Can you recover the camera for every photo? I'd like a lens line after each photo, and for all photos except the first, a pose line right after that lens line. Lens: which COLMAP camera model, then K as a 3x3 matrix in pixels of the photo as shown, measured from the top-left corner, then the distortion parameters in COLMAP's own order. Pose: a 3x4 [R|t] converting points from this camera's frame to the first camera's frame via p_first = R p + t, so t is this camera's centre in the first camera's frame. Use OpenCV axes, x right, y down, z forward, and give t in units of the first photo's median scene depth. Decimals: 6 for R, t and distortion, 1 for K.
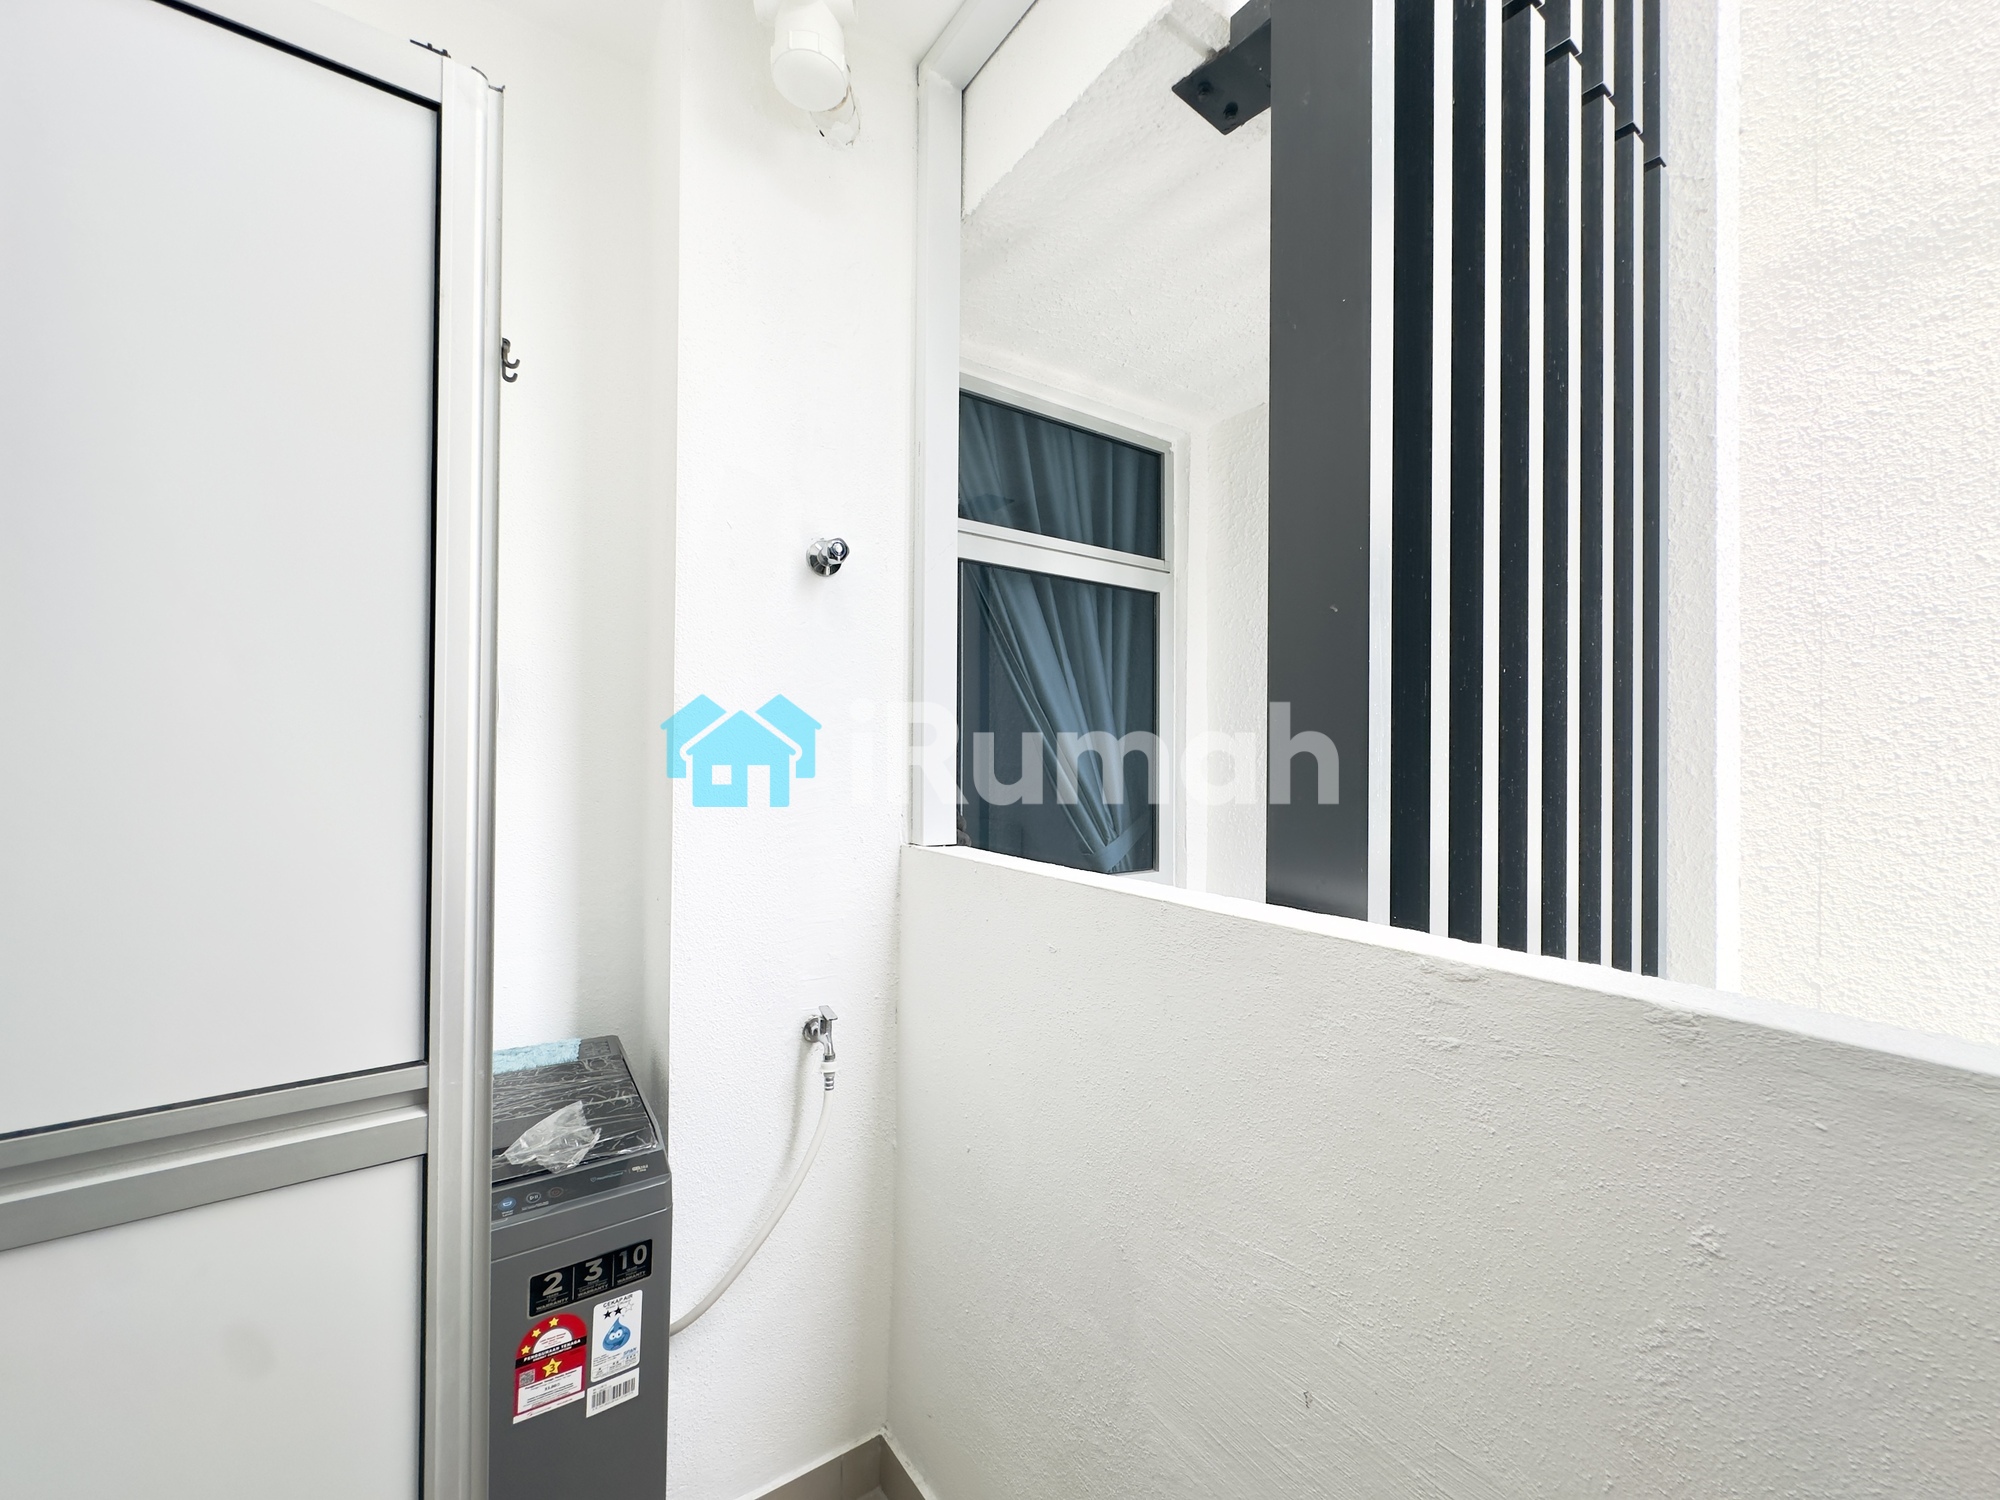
lens RADIAL K [[797.8, 0, 998.4], [0, 797.8, 750.8], [0, 0, 1]] dist [0.000535, -0.000210]
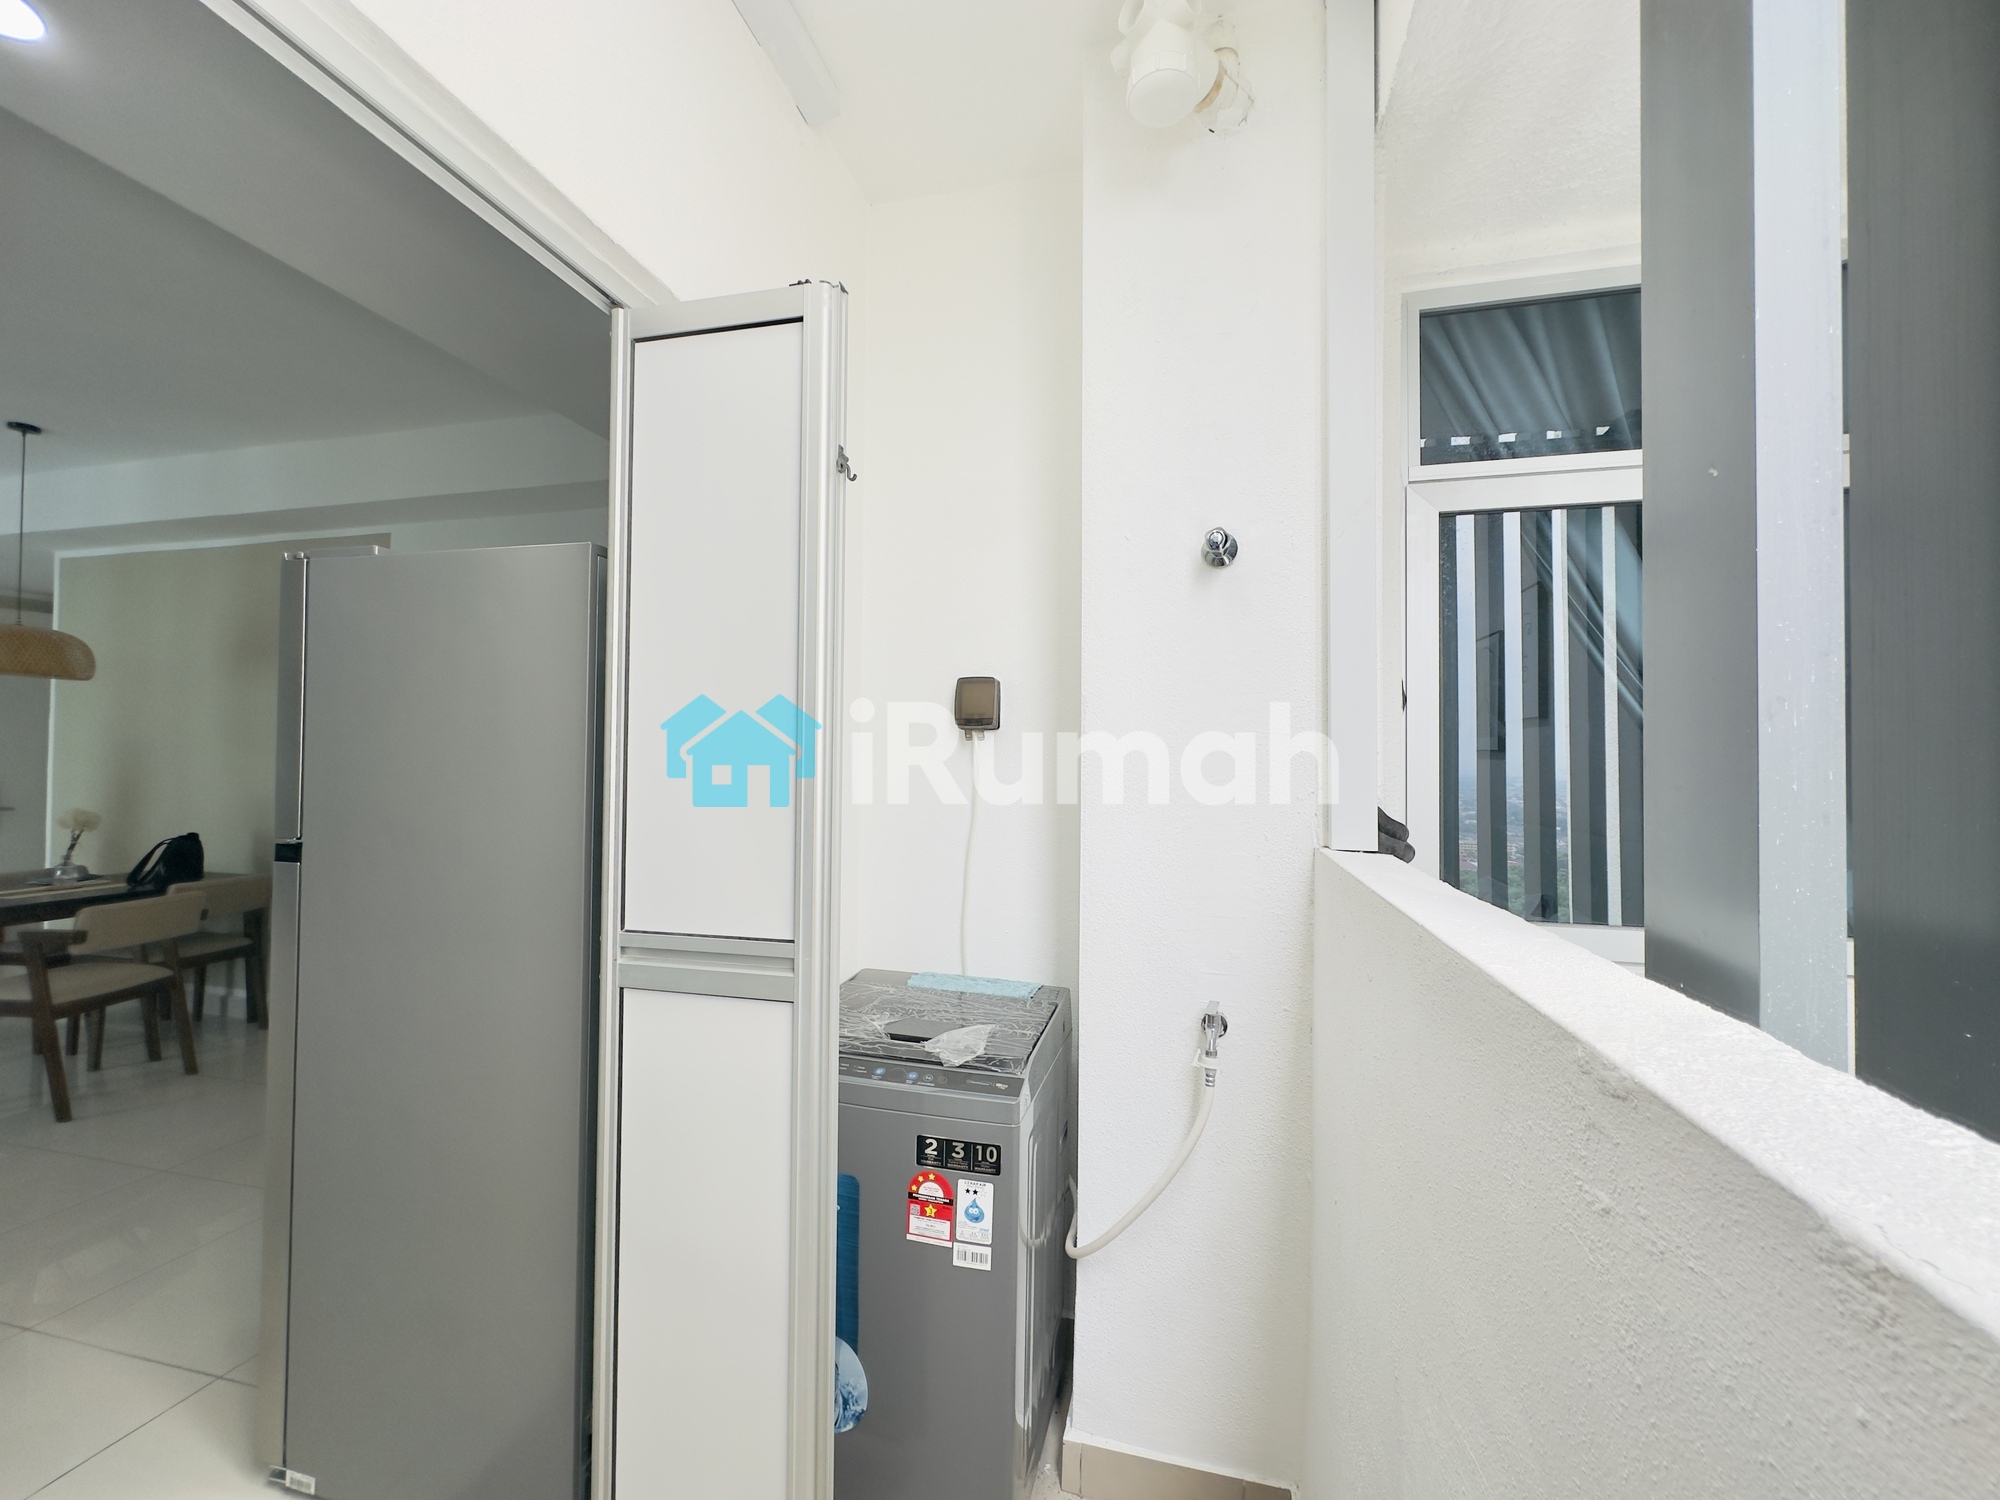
lens RADIAL K [[797.8, 0, 998.0], [0, 797.8, 748.8], [0, 0, 1]] dist [0.000535, -0.000210]
pose [[0.658730, -0.014430, -0.752241, 0.489409], [0.000867, 0.999830, -0.018420, 0.034897], [0.752379, 0.011482, 0.658631, 0.200574]]
